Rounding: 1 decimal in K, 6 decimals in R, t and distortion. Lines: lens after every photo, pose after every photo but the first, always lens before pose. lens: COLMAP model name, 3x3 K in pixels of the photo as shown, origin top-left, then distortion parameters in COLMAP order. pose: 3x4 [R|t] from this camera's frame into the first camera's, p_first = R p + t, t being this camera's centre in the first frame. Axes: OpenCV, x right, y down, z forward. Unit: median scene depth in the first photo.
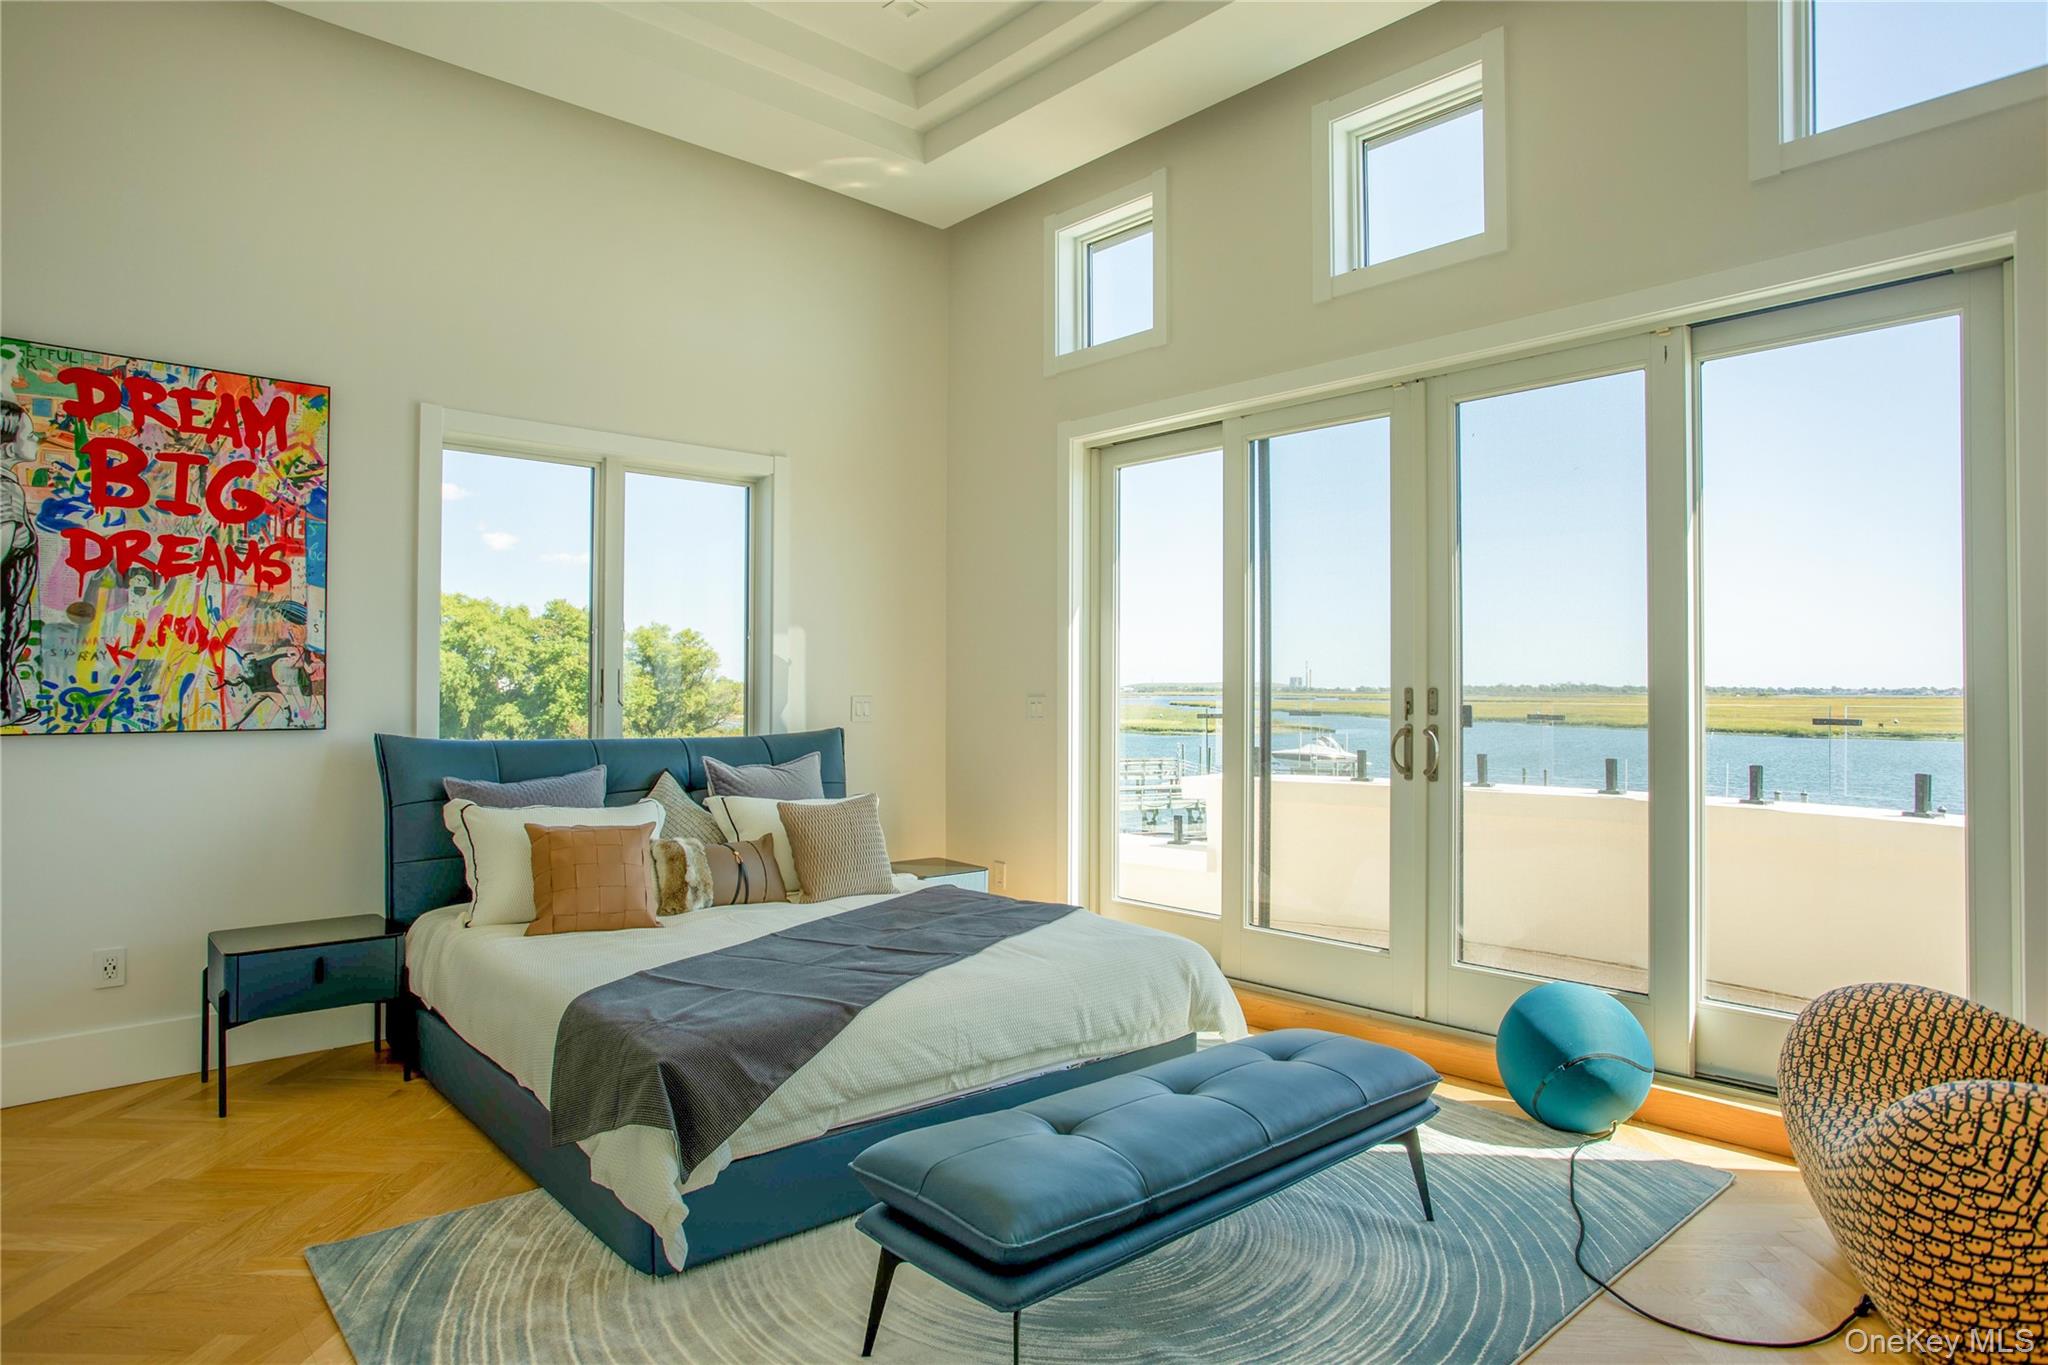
lens RADIAL K [[1181.9, 0, 1013.1], [0, 1181.9, 670.9], [0, 0, 1]] dist [-0.054837, 0.031098]
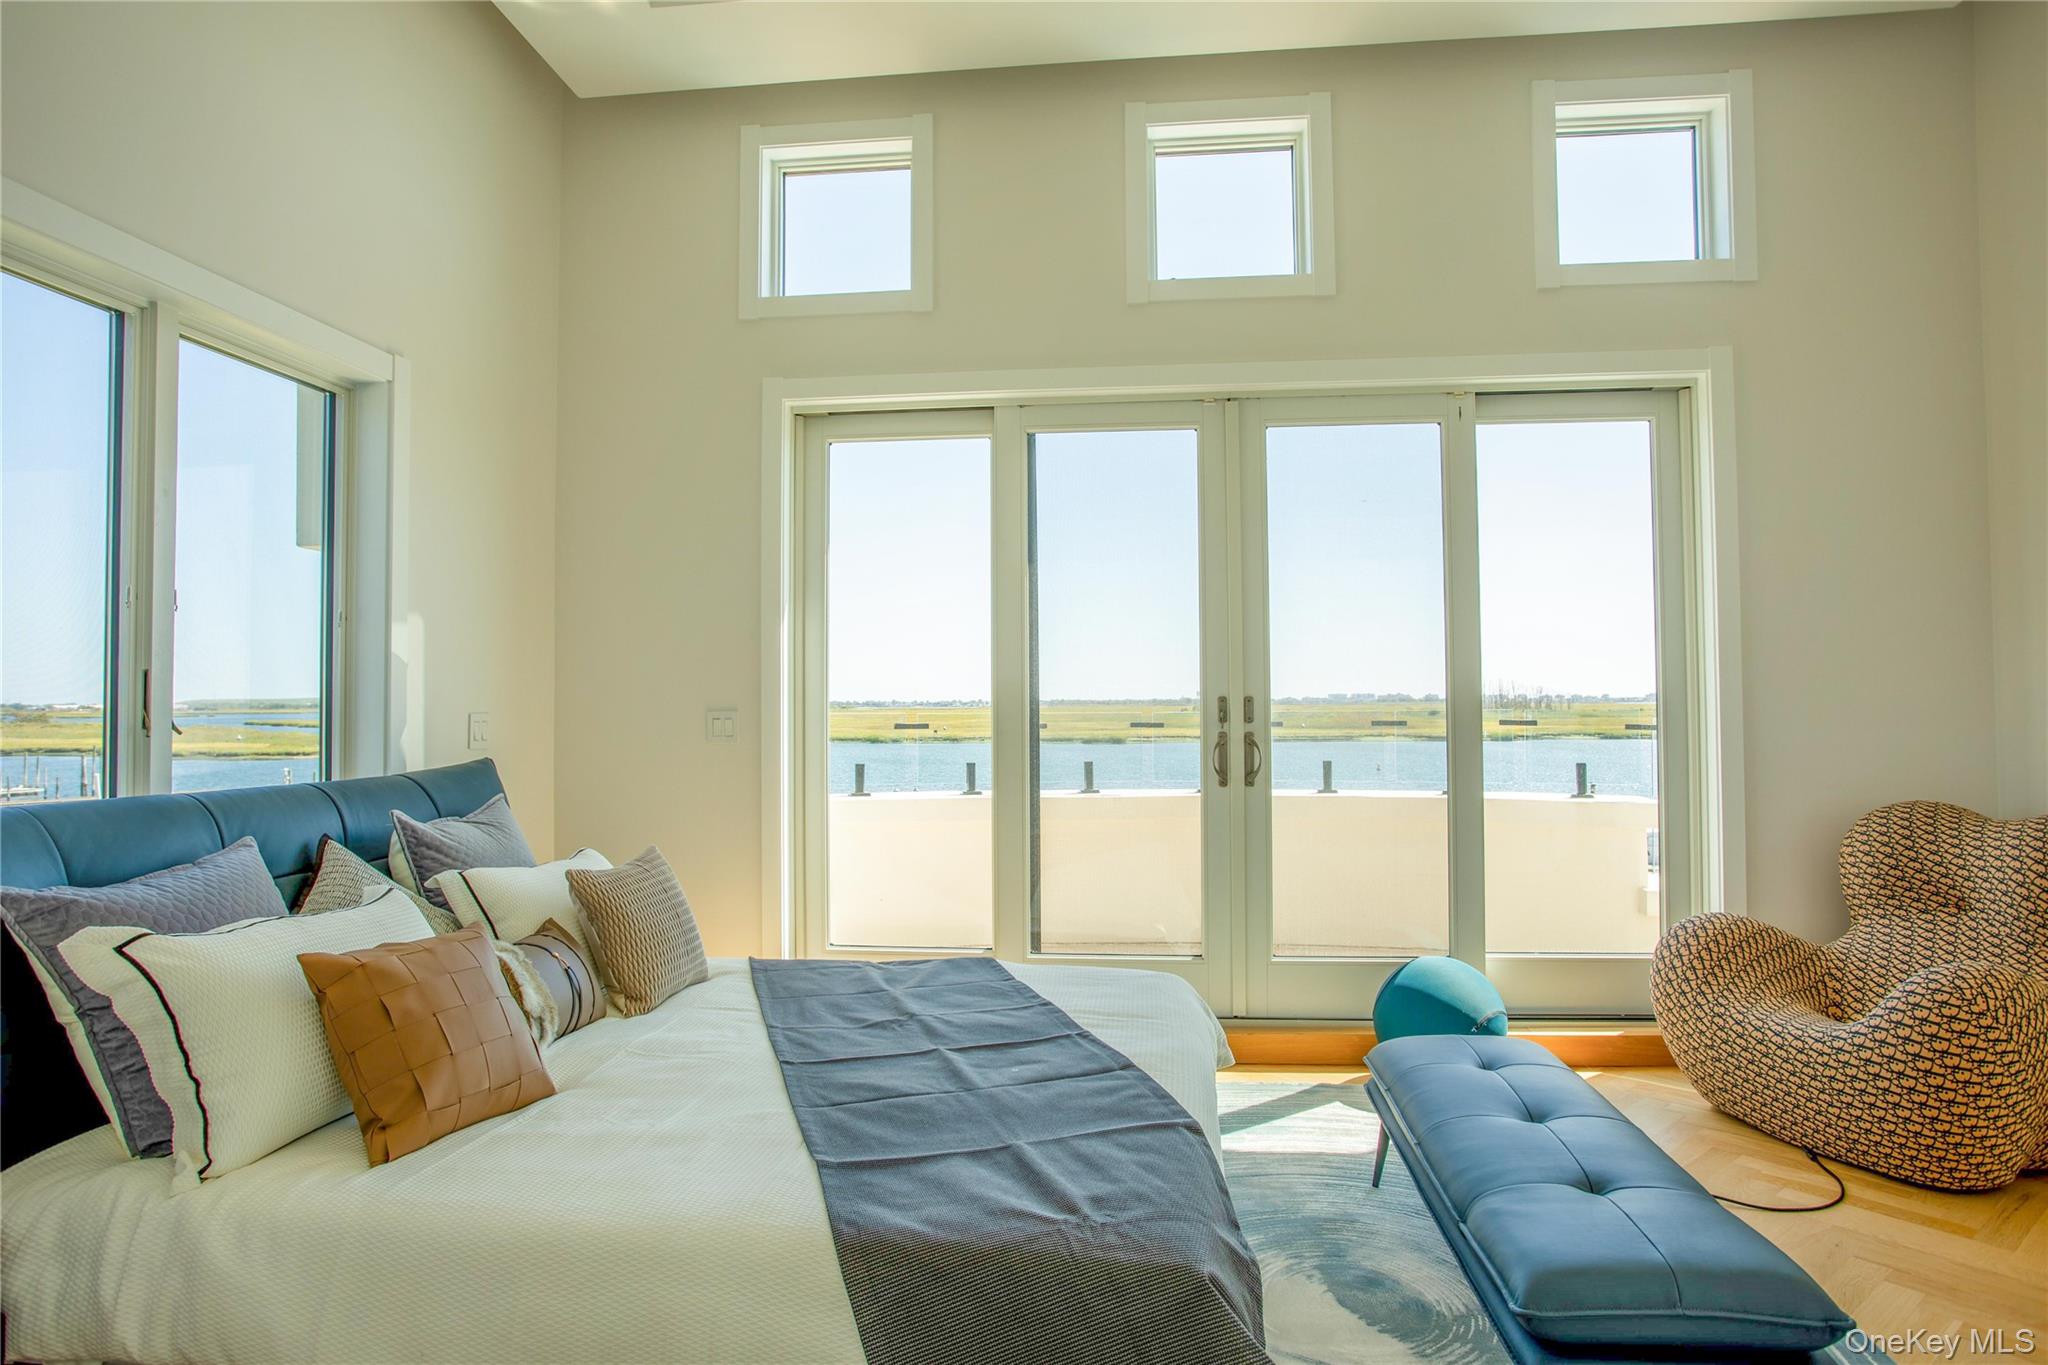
lens RADIAL K [[1181.9, 0, 1043.8], [0, 1181.9, 671.2], [0, 0, 1]] dist [-0.054837, 0.031098]
pose [[0.743243, 0.010572, 0.668937, -0.421278], [-0.002259, 0.999909, -0.013293, 0.005600], [-0.669017, 0.008368, 0.743200, 0.304598]]
